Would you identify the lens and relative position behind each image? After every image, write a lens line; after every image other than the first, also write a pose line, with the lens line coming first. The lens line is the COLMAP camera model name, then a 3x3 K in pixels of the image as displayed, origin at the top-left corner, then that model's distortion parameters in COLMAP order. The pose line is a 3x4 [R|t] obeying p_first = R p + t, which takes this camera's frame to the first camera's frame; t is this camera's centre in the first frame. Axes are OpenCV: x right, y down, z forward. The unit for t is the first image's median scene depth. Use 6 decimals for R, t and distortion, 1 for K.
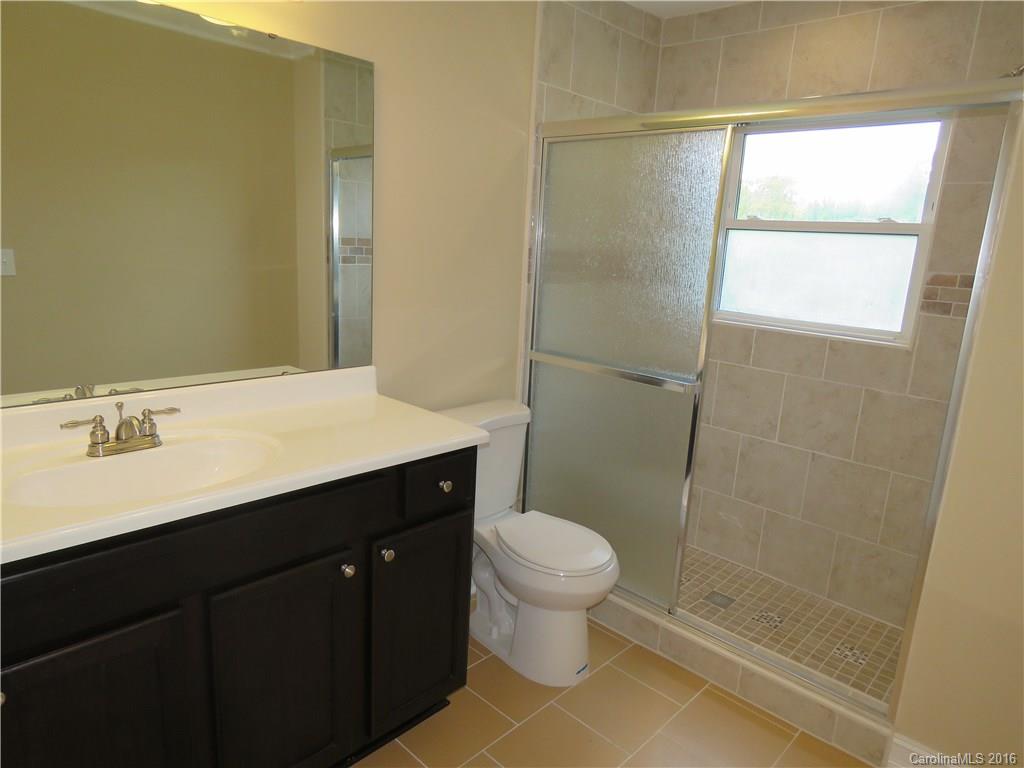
lens RADIAL K [[653.4, 0, 513.3], [0, 653.4, 381.9], [0, 0, 1]] dist [-0.005410, 0.000813]
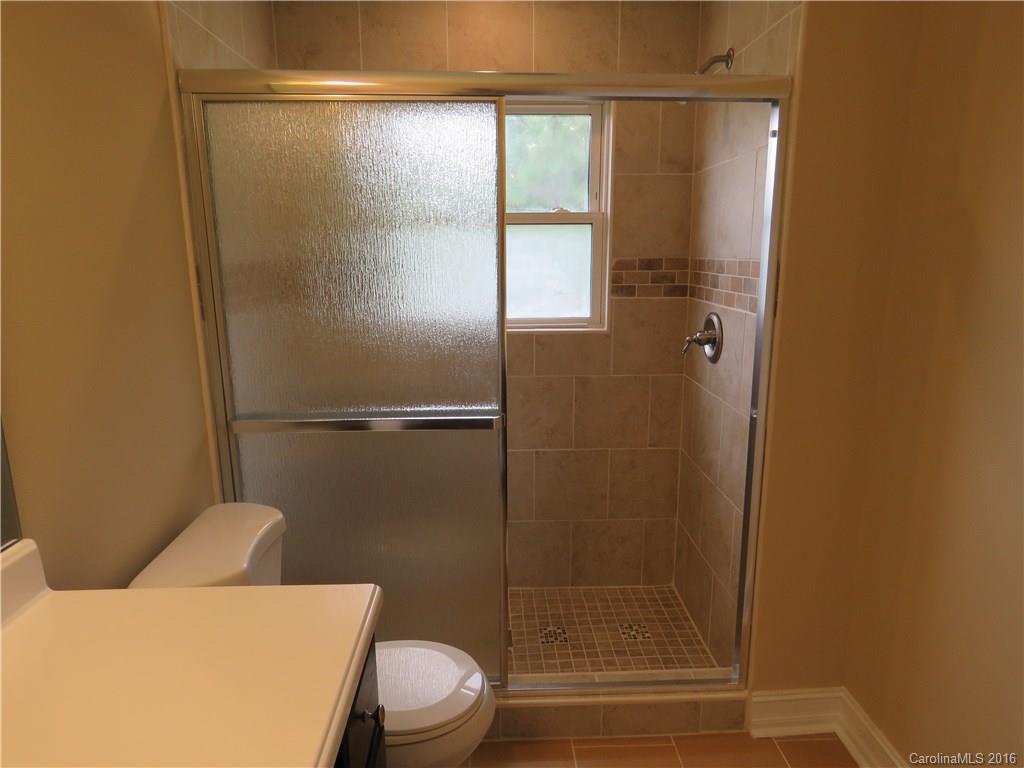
lens RADIAL K [[653.4, 0, 513.3], [0, 653.4, 381.9], [0, 0, 1]] dist [-0.005410, 0.000813]
pose [[0.696345, -0.202343, 0.688593, -0.237465], [0.194124, 0.976774, 0.090716, -0.096580], [-0.690955, 0.070503, 0.719451, 0.351400]]
